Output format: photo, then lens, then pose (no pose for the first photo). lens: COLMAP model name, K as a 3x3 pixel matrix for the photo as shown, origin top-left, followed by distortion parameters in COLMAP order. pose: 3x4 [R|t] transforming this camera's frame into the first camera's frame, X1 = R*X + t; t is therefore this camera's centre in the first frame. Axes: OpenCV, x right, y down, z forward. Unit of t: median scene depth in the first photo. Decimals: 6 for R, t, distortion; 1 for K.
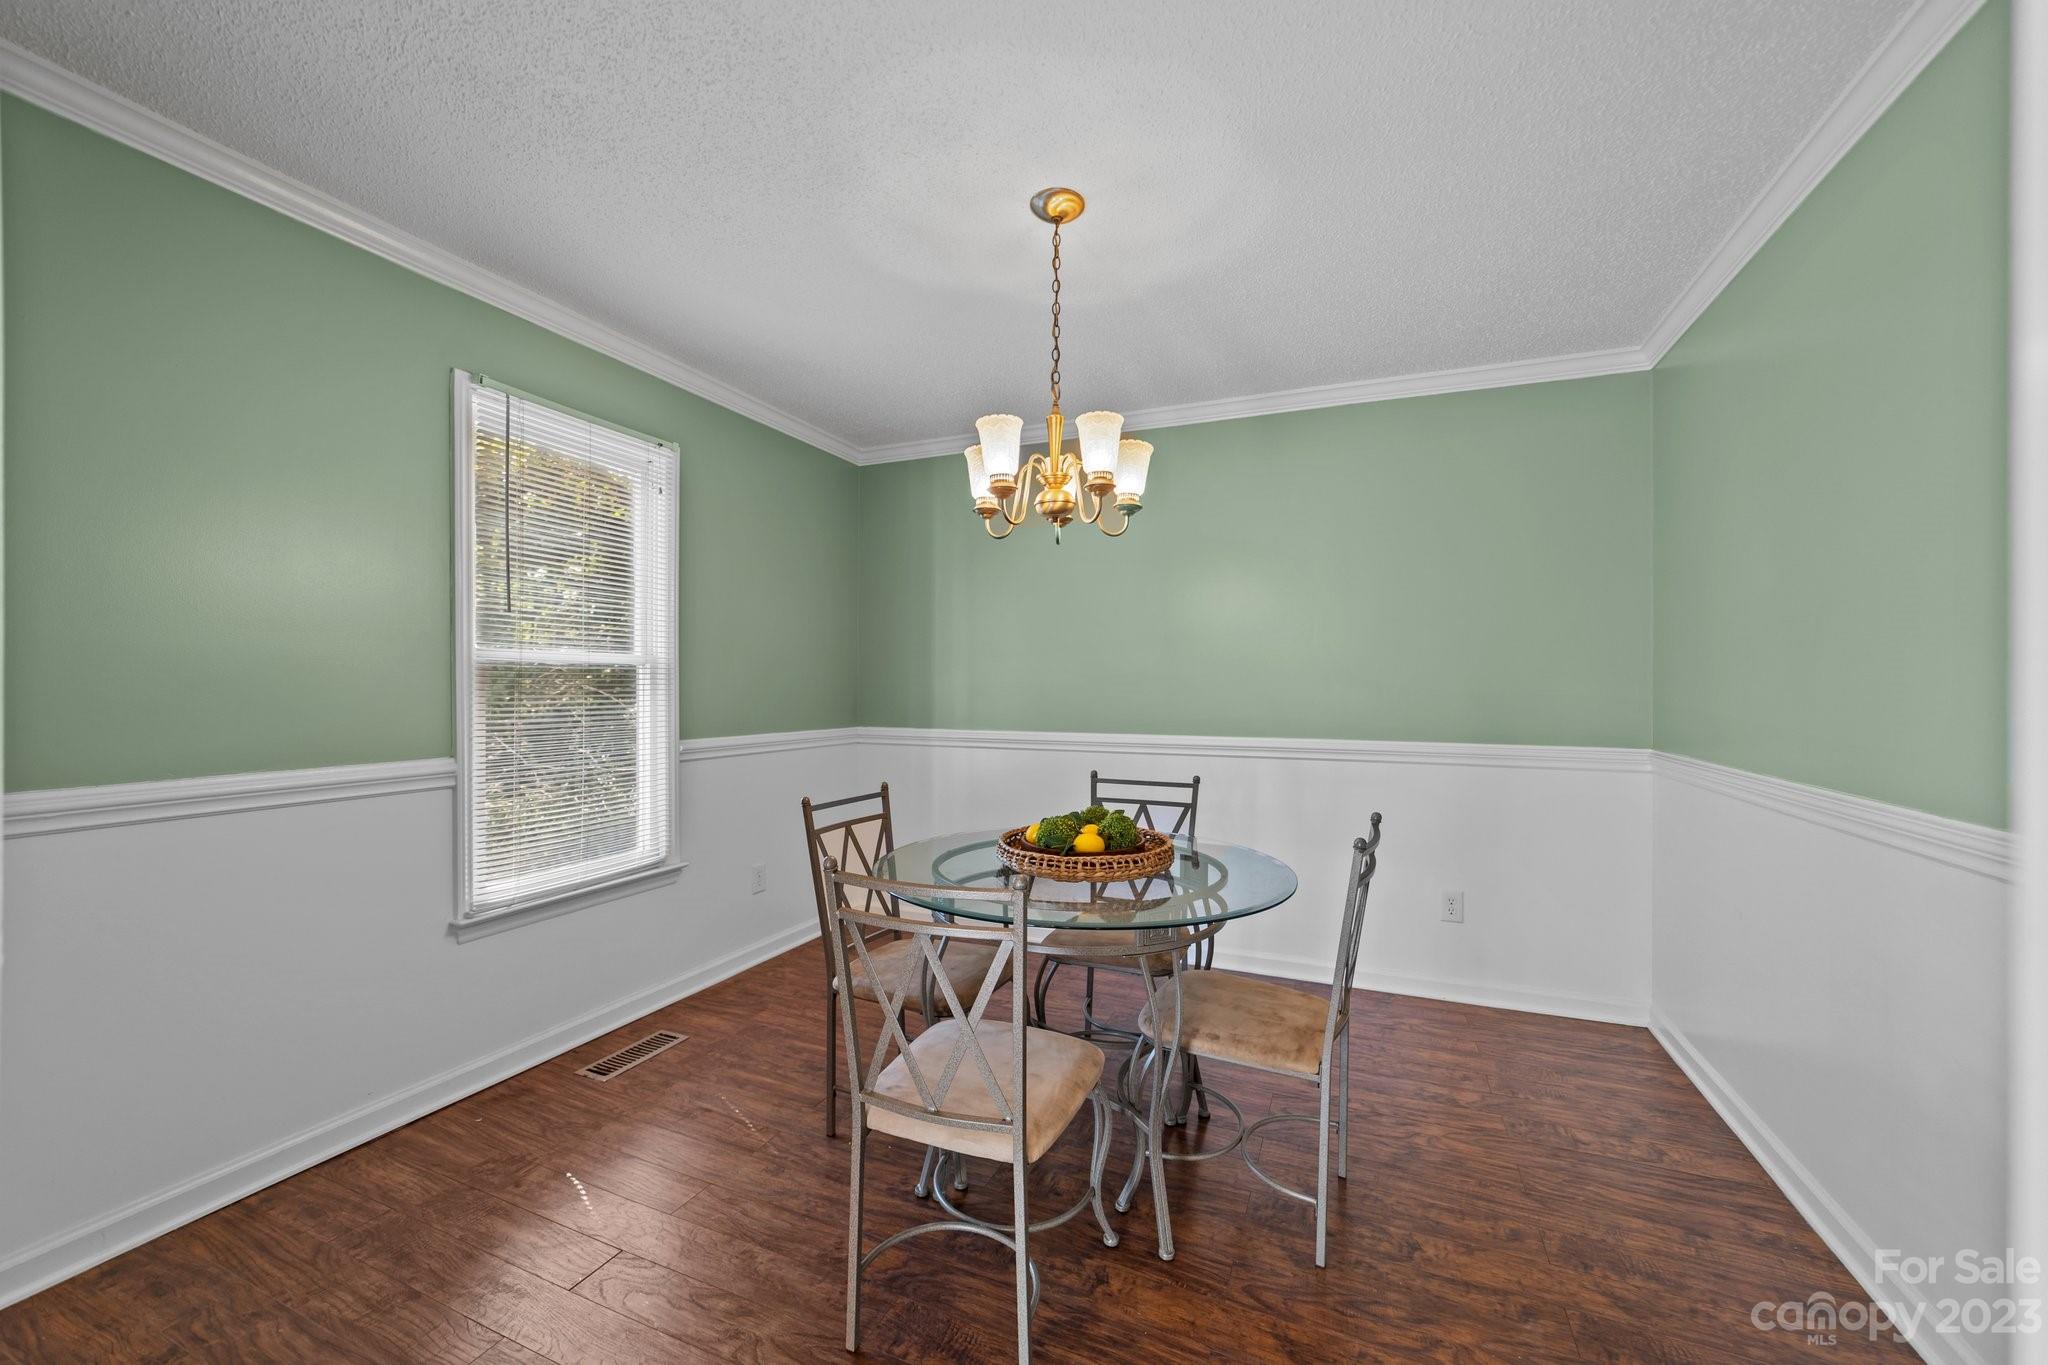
lens RADIAL K [[793.5, 0, 1024.4], [0, 793.5, 690.4], [0, 0, 1]] dist [-0.020216, 0.011303]
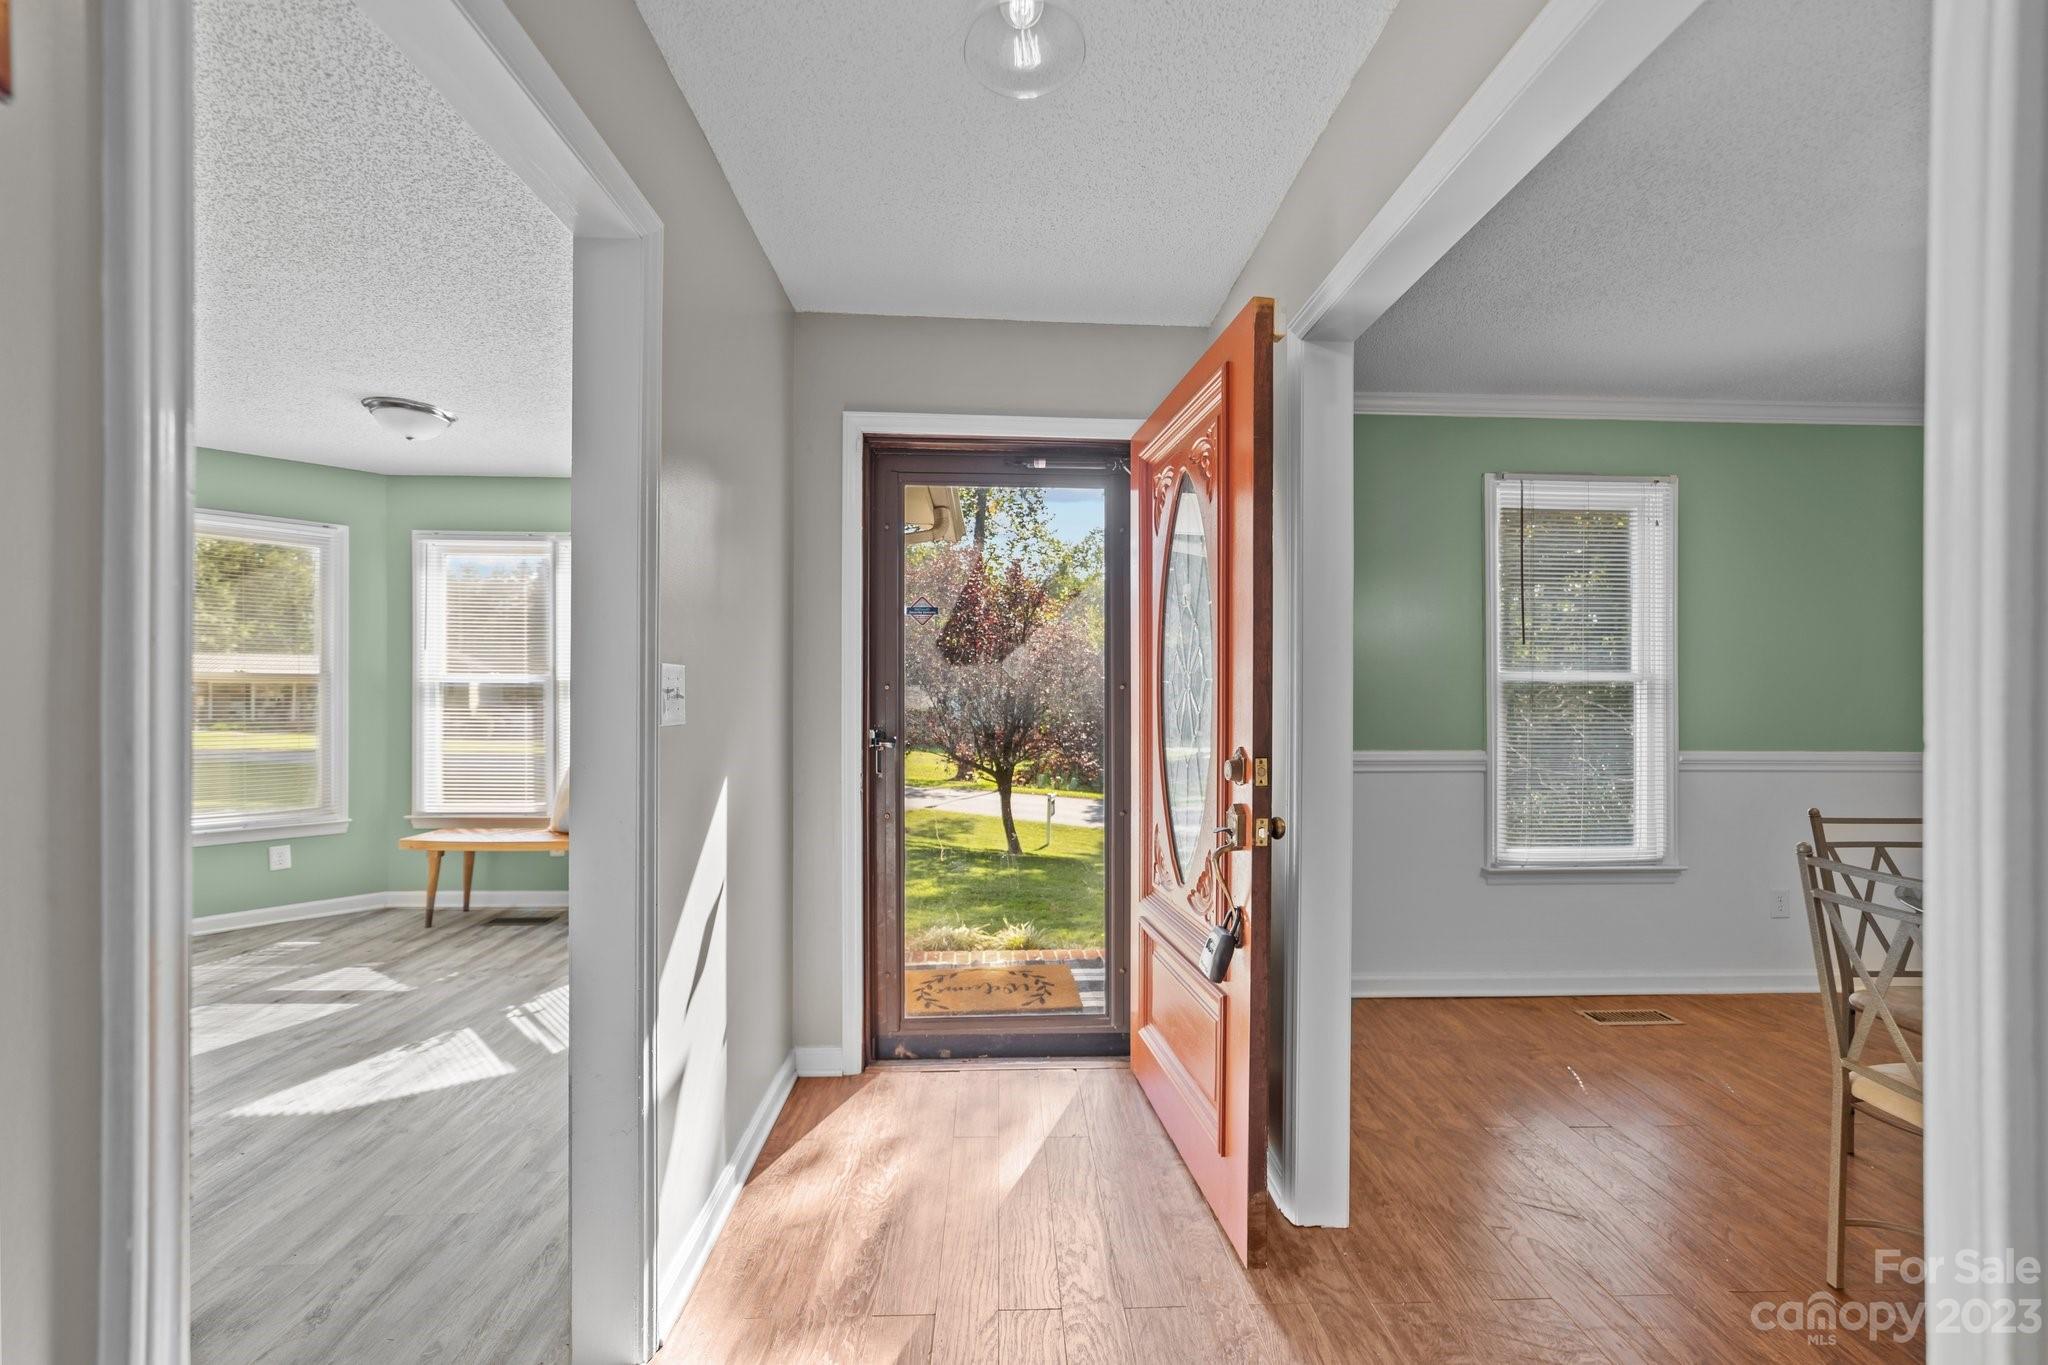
lens RADIAL K [[788.4, 0, 1031.6], [0, 788.4, 684.4], [0, 0, 1]] dist [-0.020290, 0.007987]
pose [[0.431676, -0.012377, -0.901944, 0.167359], [-0.012512, 0.999727, -0.019707, 0.005113], [0.901942, 0.019792, 0.431404, -0.297942]]
